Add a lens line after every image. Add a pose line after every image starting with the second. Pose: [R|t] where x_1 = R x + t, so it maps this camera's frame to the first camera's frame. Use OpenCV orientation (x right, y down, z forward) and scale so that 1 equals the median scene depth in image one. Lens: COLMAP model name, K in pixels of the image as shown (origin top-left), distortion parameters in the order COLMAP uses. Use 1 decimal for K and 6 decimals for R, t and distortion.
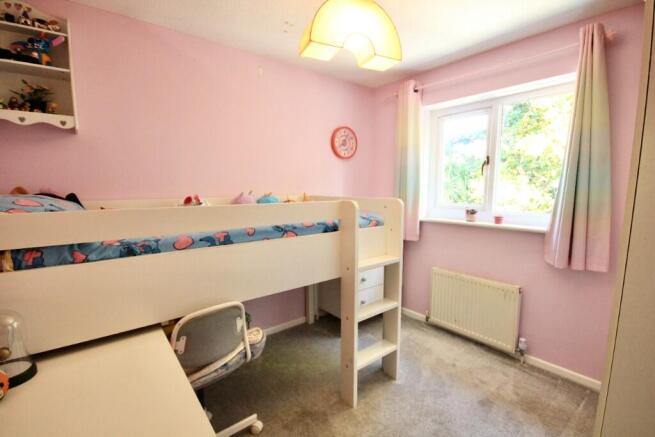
lens RADIAL K [[299.0, 0, 332.4], [0, 299.0, 224.4], [0, 0, 1]] dist [0.001713, -0.007473]
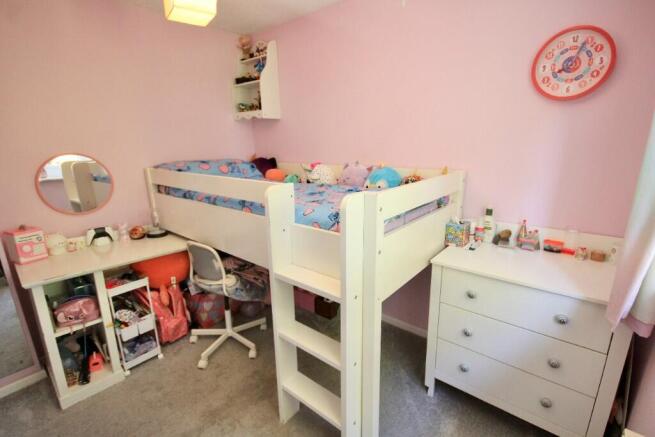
lens RADIAL K [[299.0, 0, 332.4], [0, 299.0, 224.4], [0, 0, 1]] dist [0.001713, -0.007473]
pose [[0.203701, 0.257928, -0.944446, 0.469591], [-0.112359, 0.964458, 0.239159, -0.101989], [0.972564, 0.057400, 0.225441, 0.551008]]
